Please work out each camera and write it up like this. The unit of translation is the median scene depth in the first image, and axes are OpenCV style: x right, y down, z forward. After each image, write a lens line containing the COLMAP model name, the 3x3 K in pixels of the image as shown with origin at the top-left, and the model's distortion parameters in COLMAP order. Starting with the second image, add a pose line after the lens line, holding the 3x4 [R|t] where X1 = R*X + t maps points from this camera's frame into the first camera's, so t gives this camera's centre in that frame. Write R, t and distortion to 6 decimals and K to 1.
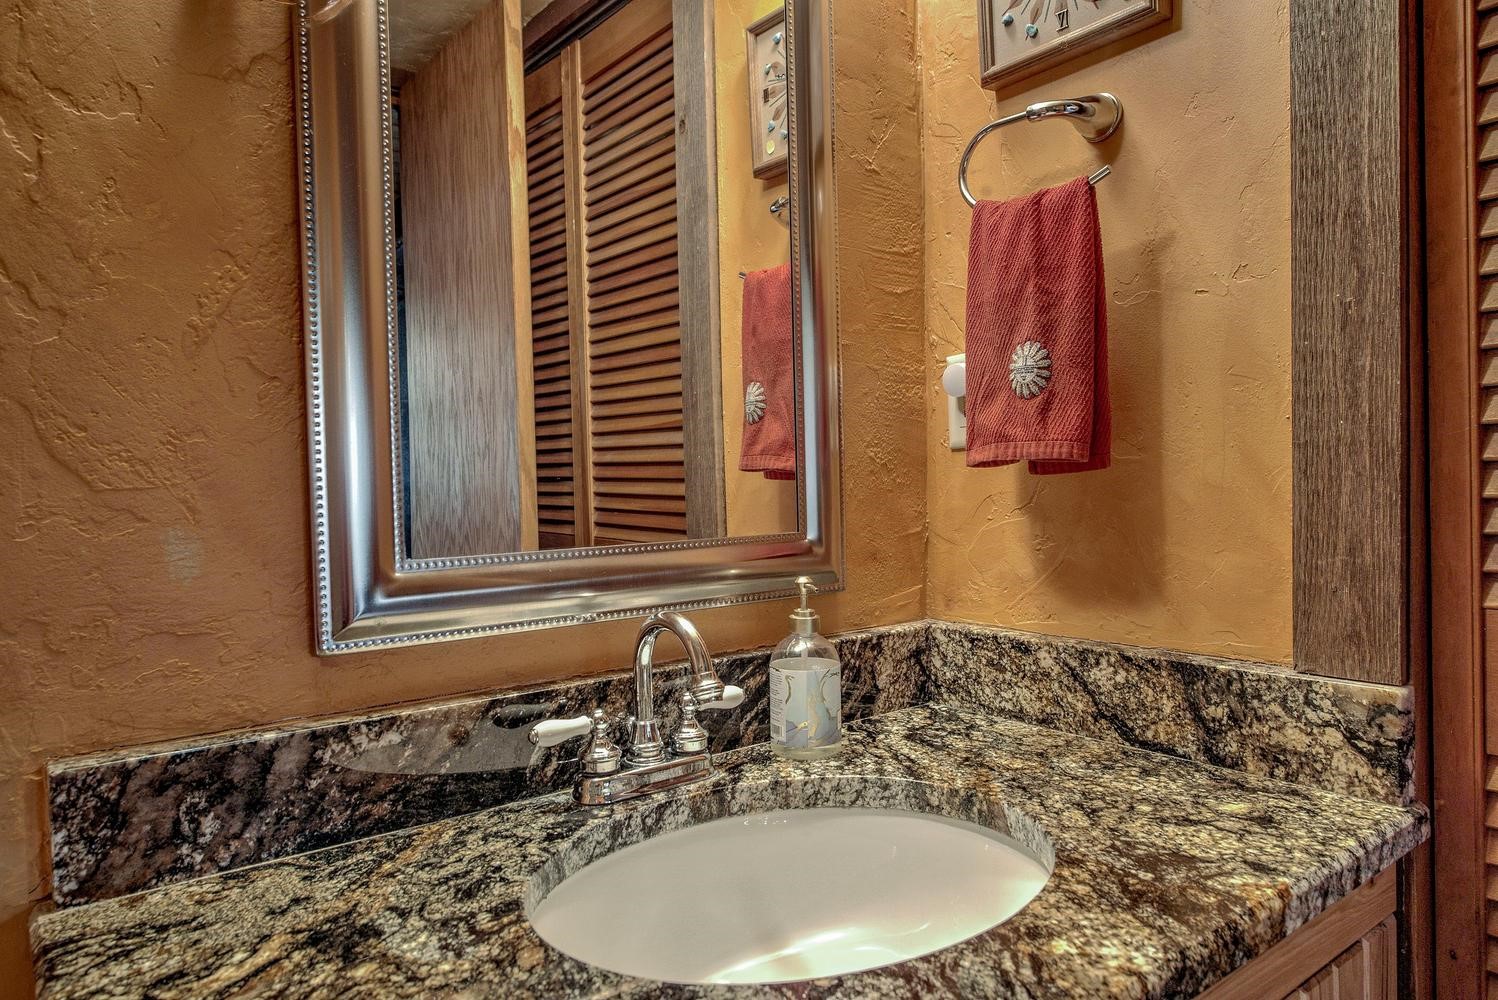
lens RADIAL K [[981.8, 0, 752.5], [0, 981.8, 498.8], [0, 0, 1]] dist [-0.005505, 0.000615]
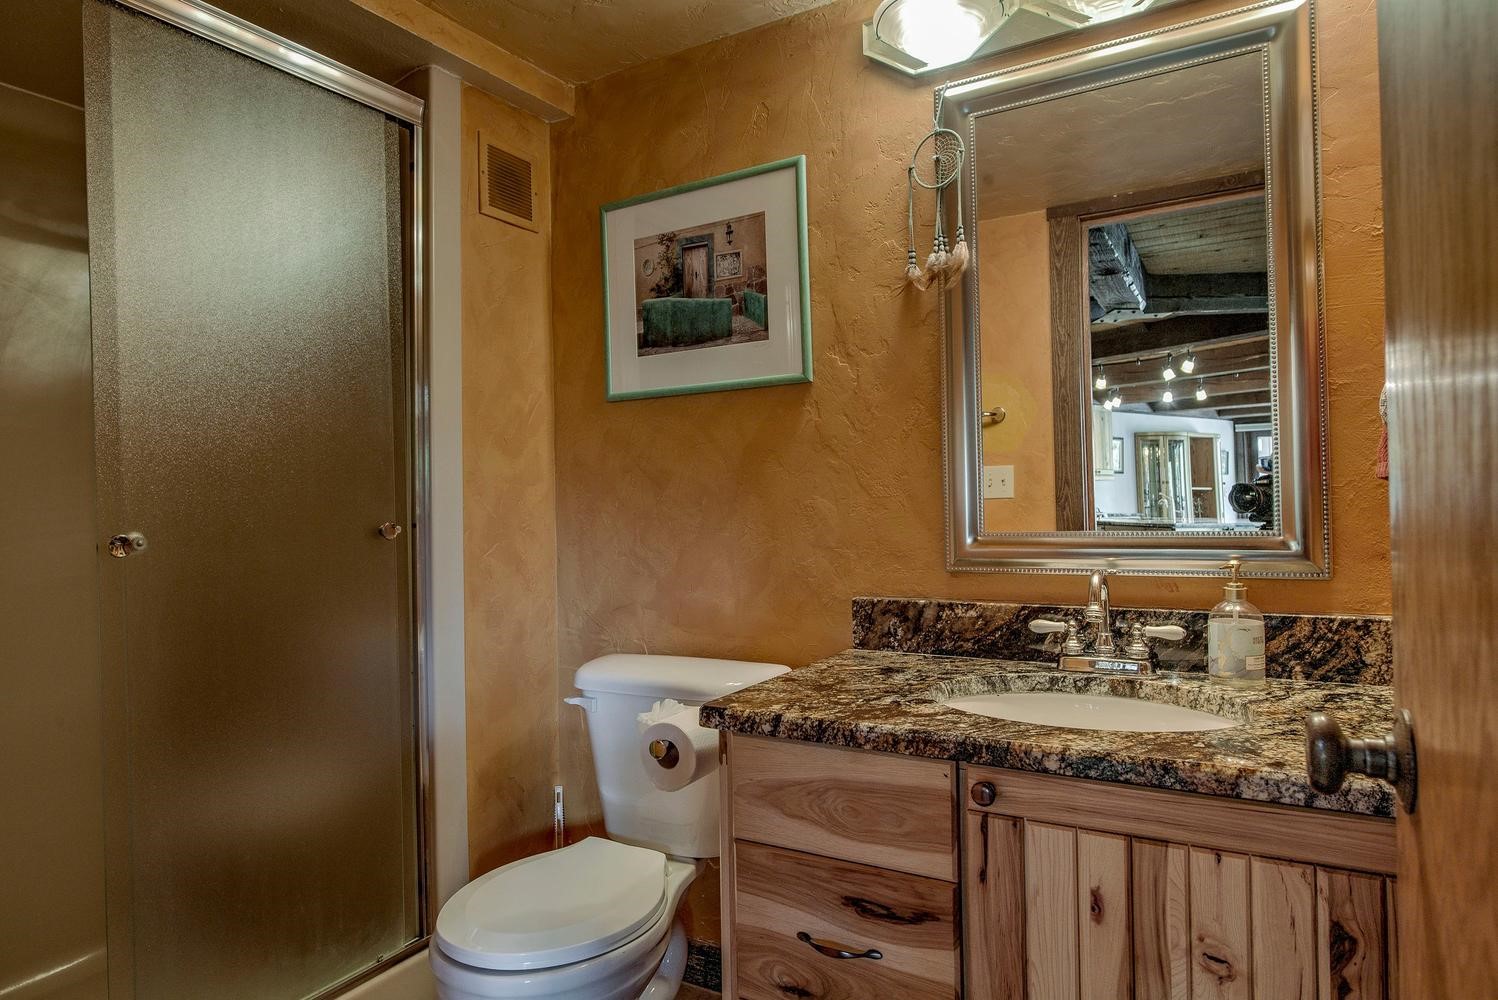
lens RADIAL K [[900.3, 0, 744.5], [0, 900.3, 496.6], [0, 0, 1]] dist [0.004236, 0.000106]
pose [[0.364645, 0.004279, -0.931137, 1.340726], [-0.013499, 0.999909, -0.000691, -0.003183], [0.931049, 0.012821, 0.364670, -0.191113]]
